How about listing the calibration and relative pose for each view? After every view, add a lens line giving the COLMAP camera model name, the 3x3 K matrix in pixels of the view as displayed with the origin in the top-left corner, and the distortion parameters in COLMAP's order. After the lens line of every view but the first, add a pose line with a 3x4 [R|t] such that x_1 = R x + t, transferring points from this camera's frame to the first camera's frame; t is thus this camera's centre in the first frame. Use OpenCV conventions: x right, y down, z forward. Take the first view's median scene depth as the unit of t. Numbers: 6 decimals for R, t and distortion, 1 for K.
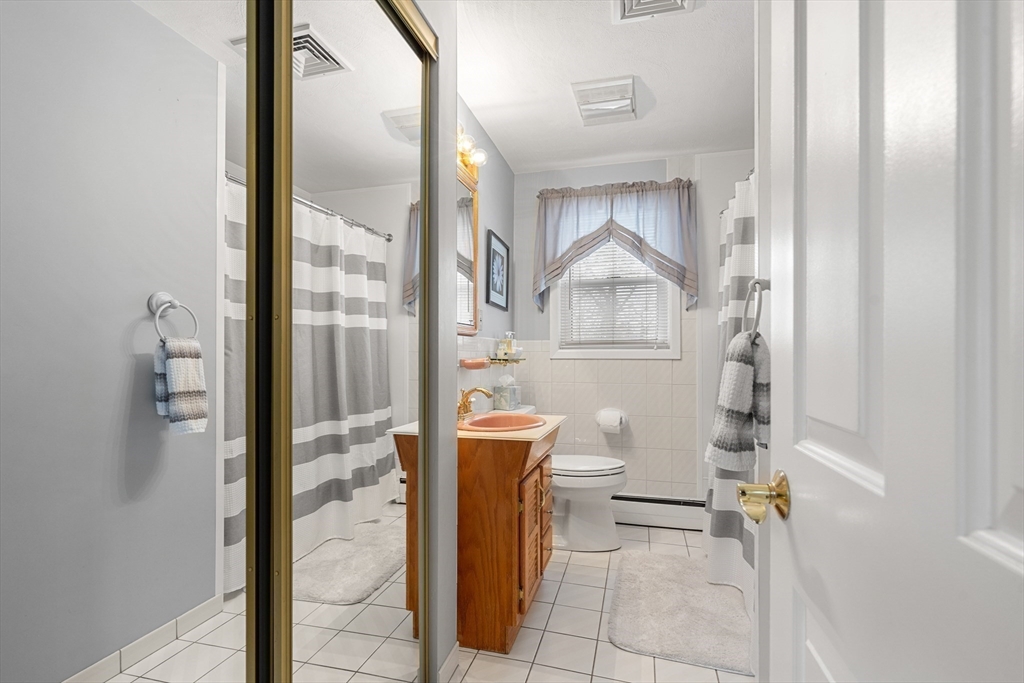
lens RADIAL K [[469.0, 0, 515.5], [0, 469.0, 363.1], [0, 0, 1]] dist [-0.004986, 0.002660]
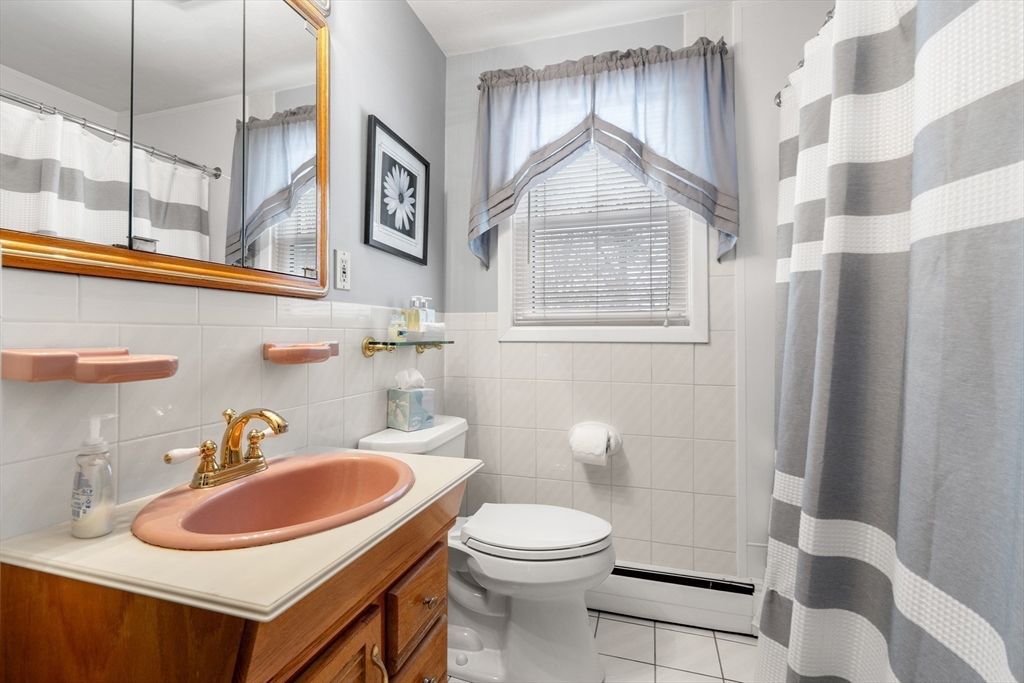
lens RADIAL K [[469.0, 0, 509.9], [0, 469.0, 337.4], [0, 0, 1]] dist [-0.004986, 0.002660]
pose [[0.999466, 0.002479, -0.032575, 0.118626], [-0.002923, 0.999903, -0.013601, -0.006186], [0.032538, 0.013689, 0.999377, 0.393783]]
